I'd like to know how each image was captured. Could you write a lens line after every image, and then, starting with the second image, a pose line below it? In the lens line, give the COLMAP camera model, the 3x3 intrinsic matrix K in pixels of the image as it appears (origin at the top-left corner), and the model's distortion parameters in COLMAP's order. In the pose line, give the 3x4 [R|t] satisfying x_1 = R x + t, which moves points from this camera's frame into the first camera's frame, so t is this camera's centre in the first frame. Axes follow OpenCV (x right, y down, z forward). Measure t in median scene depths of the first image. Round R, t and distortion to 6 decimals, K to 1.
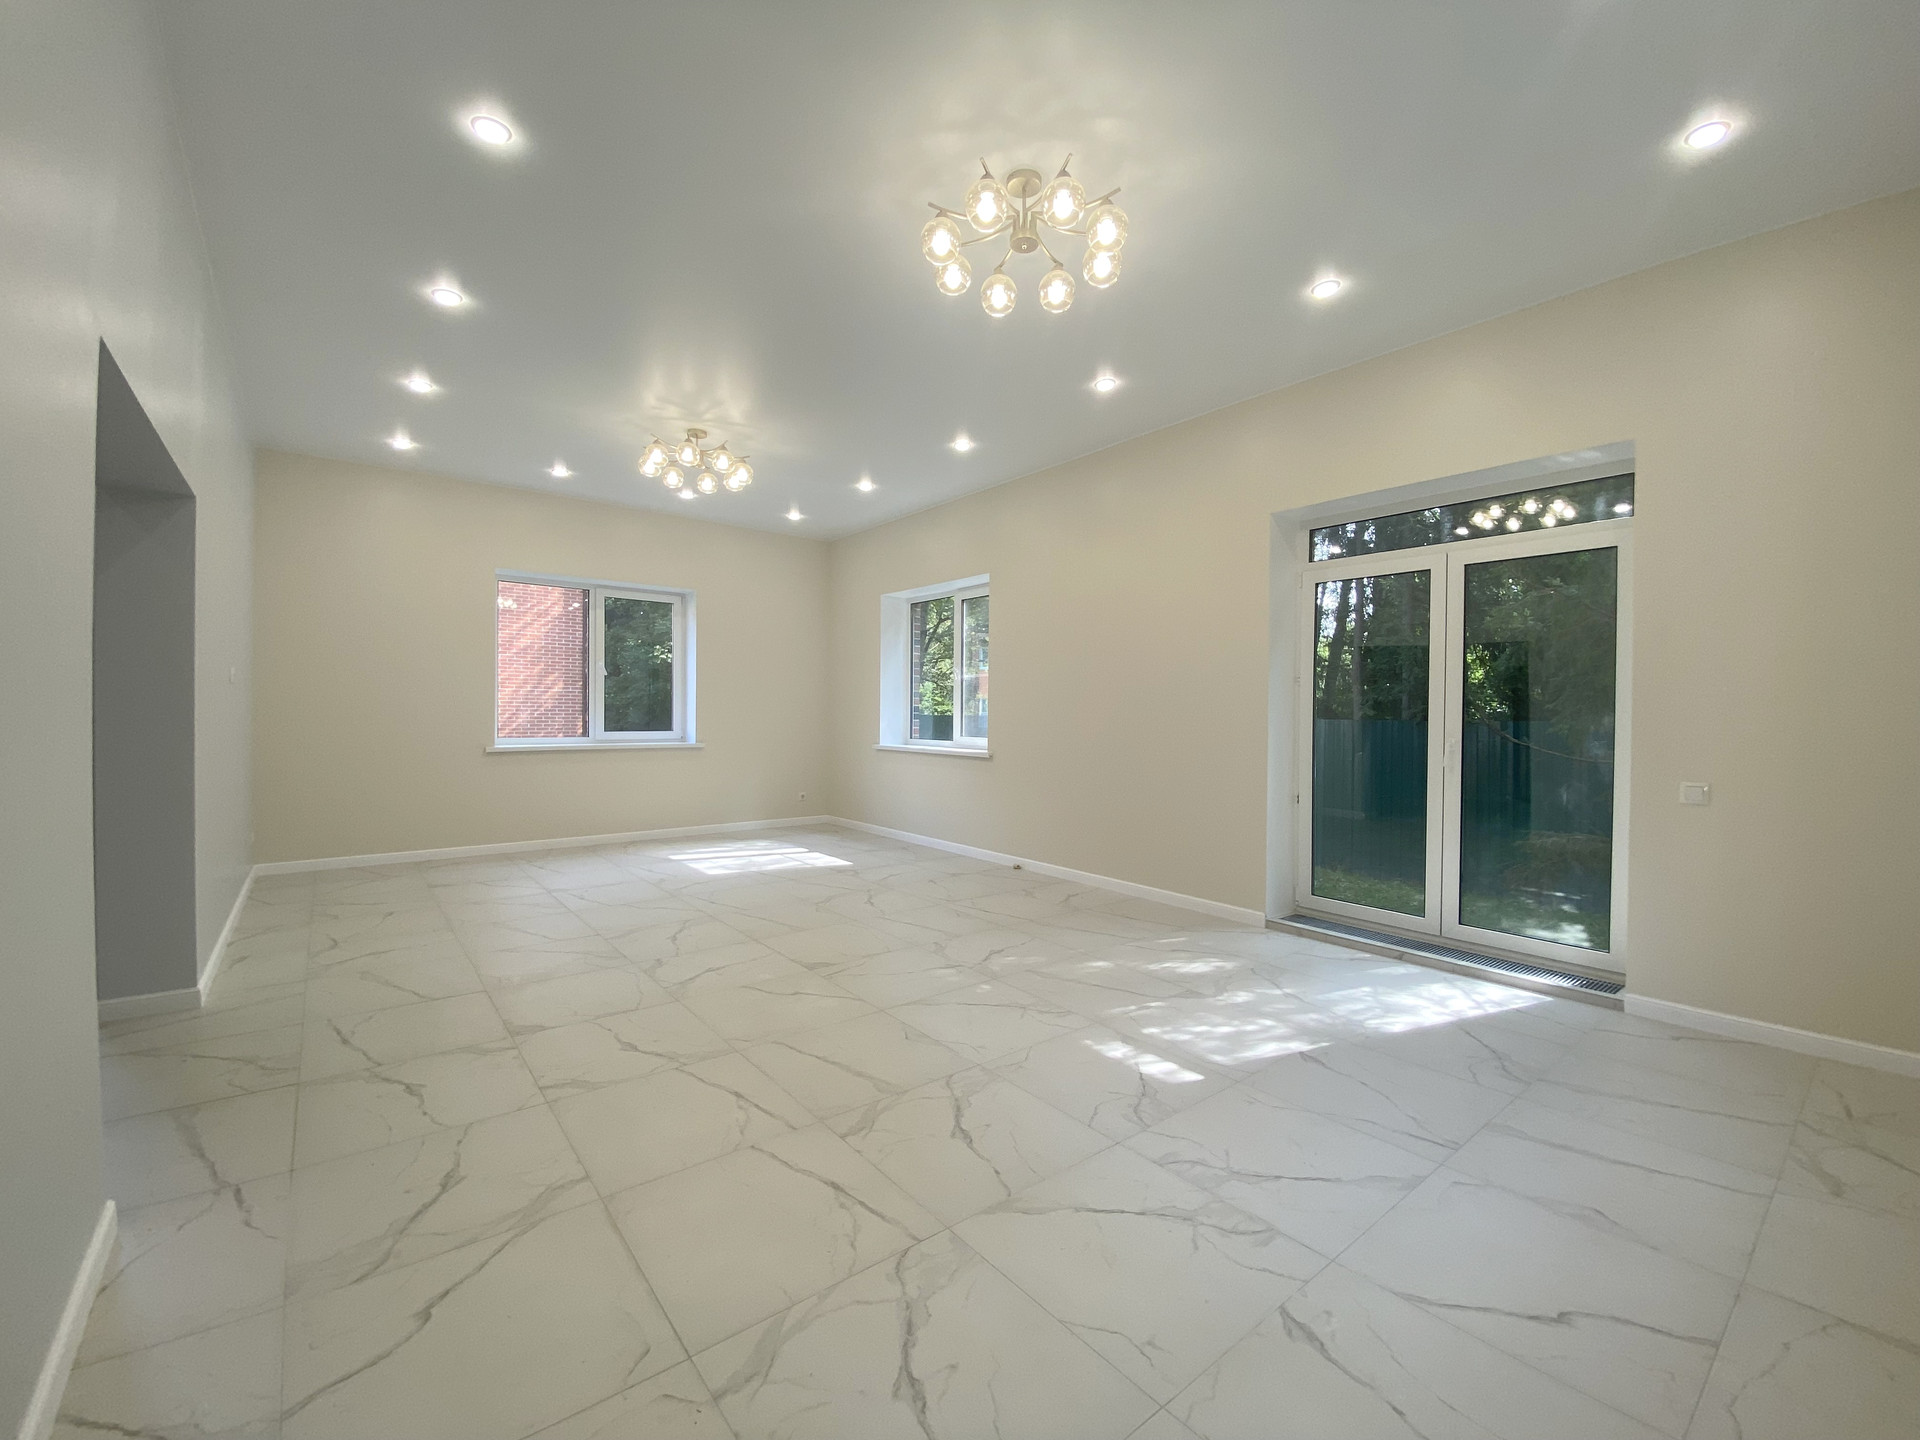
lens RADIAL K [[788.0, 0, 973.4], [0, 788.0, 717.6], [0, 0, 1]] dist [0.037707, -0.021198]
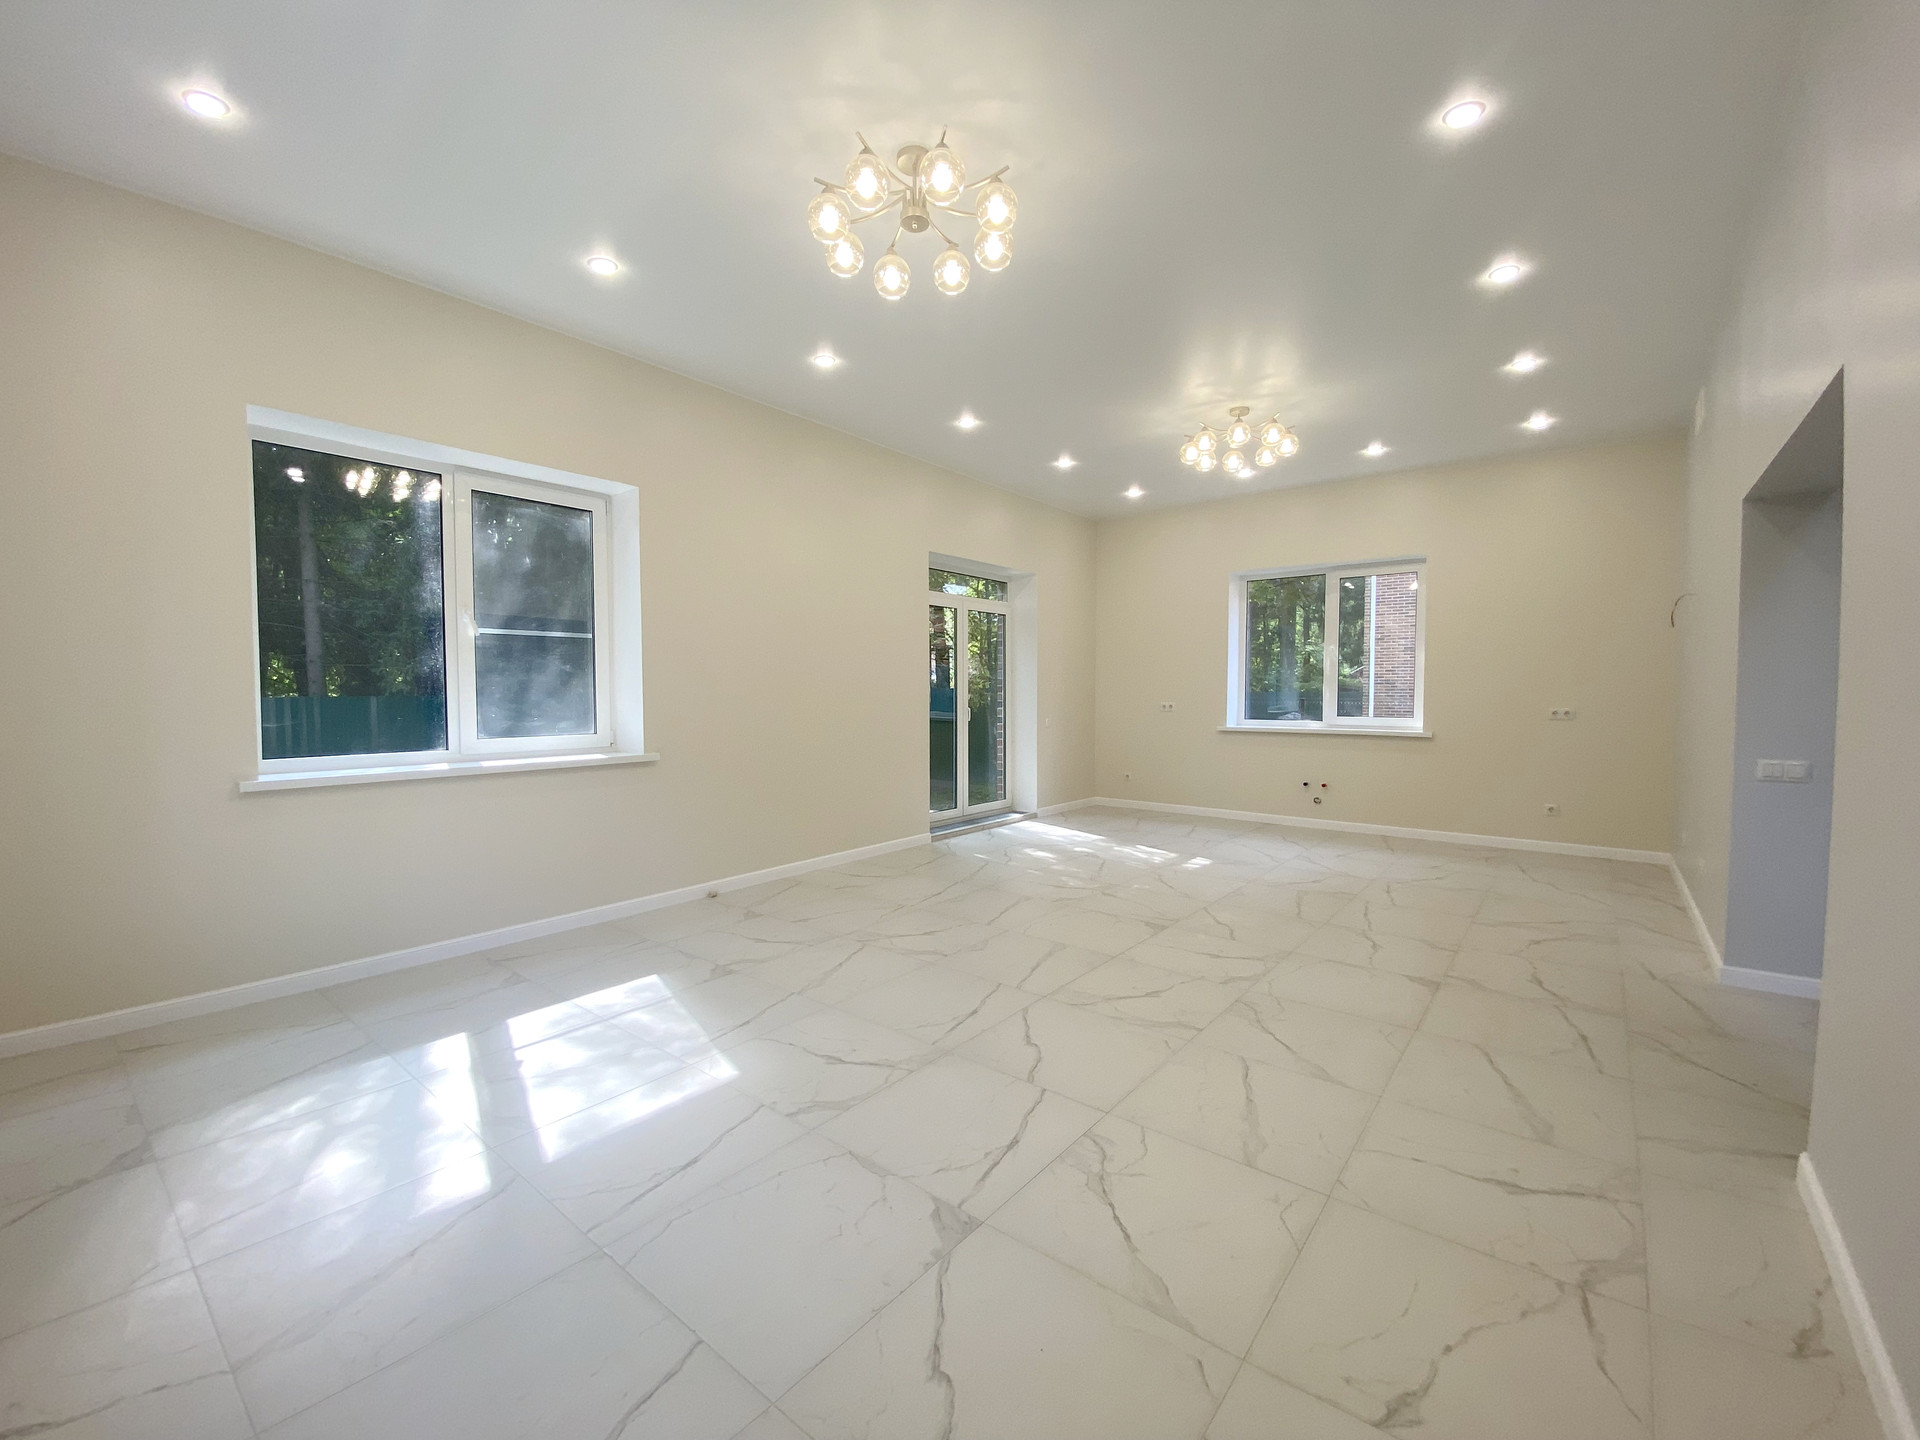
lens RADIAL K [[775.7, 0, 960.0], [0, 775.7, 720.0], [0, 0, 1]] dist [0.044609, -0.042467]
pose [[-0.212260, -0.040169, 0.976387, -1.174915], [0.007684, 0.999055, 0.042772, -0.019112], [-0.977183, 0.016581, -0.211751, 1.480799]]
